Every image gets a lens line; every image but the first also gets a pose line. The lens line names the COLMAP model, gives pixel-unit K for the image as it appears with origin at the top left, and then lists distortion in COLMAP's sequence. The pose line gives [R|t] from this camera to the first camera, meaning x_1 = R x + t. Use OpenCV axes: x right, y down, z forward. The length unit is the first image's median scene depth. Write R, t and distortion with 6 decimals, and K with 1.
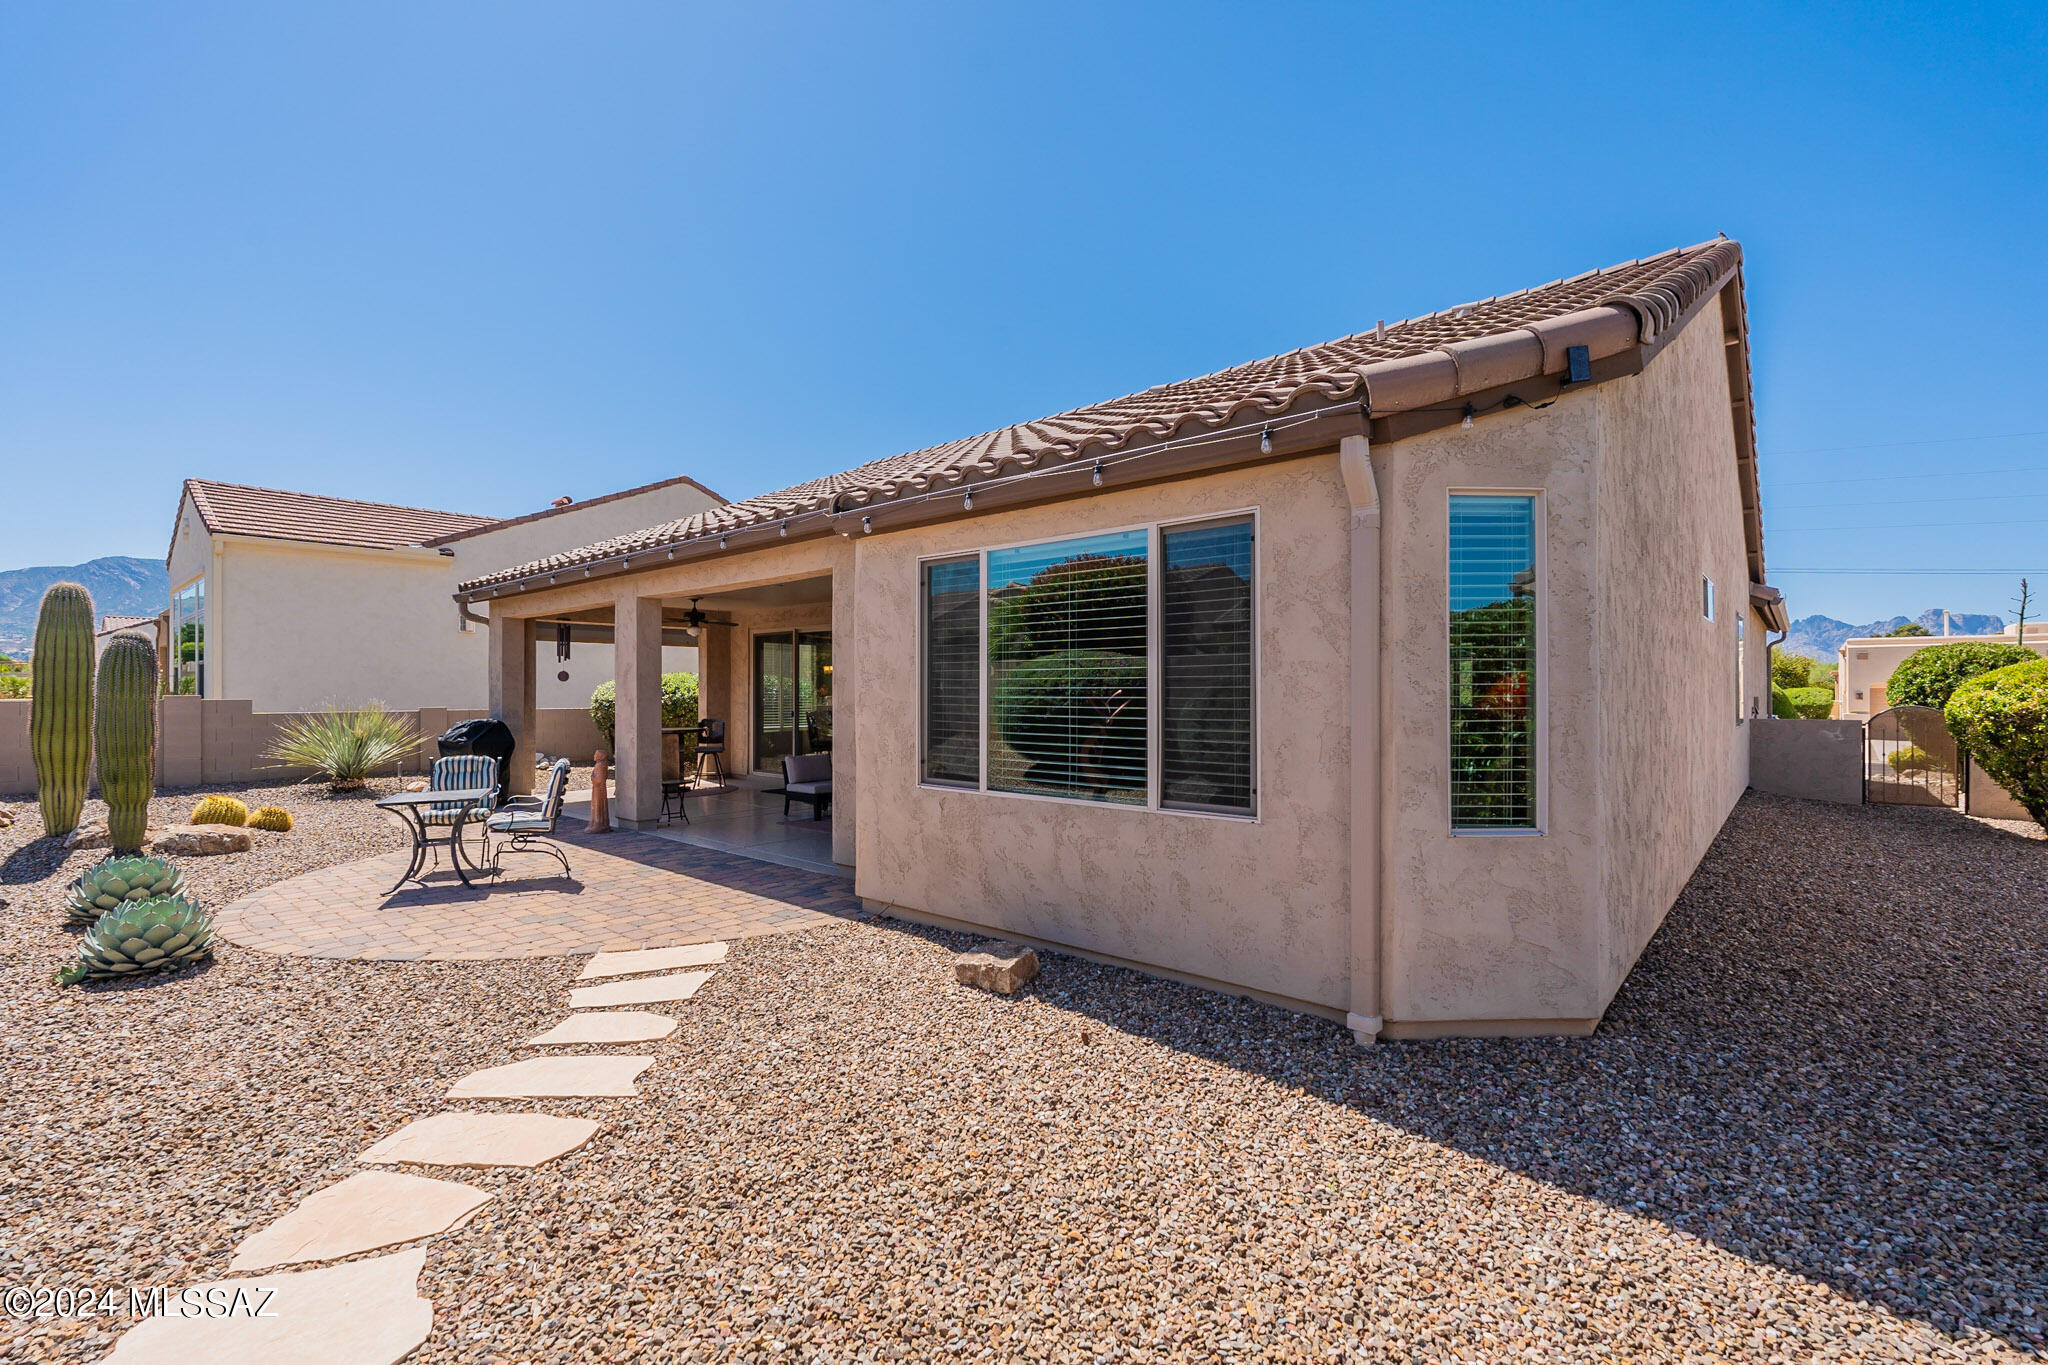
lens RADIAL K [[909.5, 0, 1023.8], [0, 909.5, 682.8], [0, 0, 1]] dist [0.002397, 0.000280]
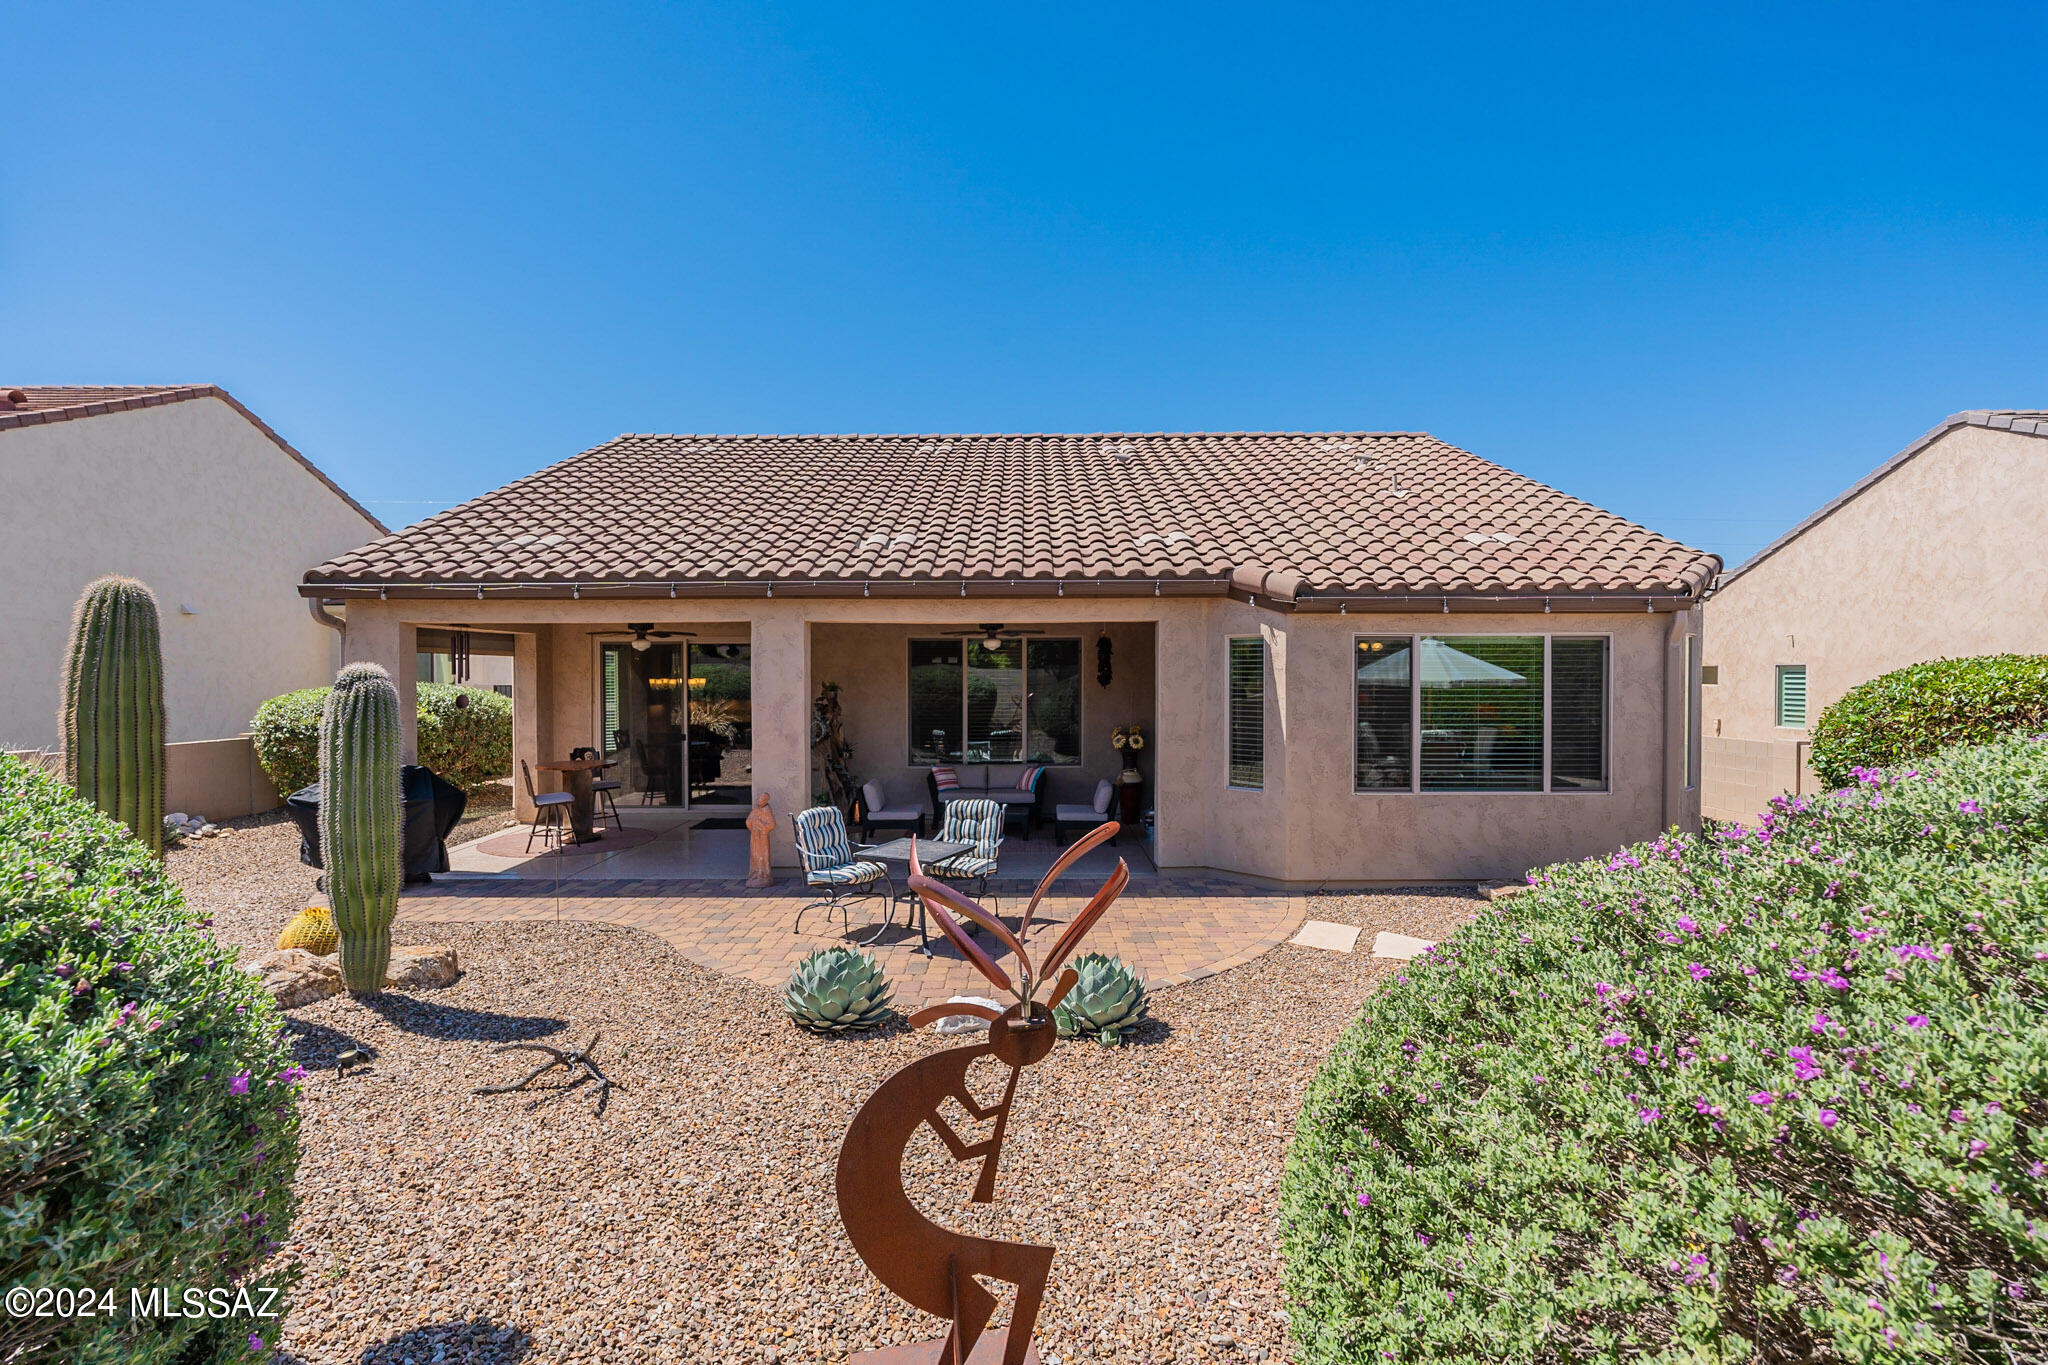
lens RADIAL K [[998.7, 0, 1023.7], [0, 998.7, 681.8], [0, 0, 1]] dist [0.000780, 0.000046]
pose [[0.740952, -0.005341, 0.671536, -1.620384], [-0.005195, 0.999893, 0.013685, -0.084514], [-0.671537, -0.013628, 0.740845, 0.195414]]
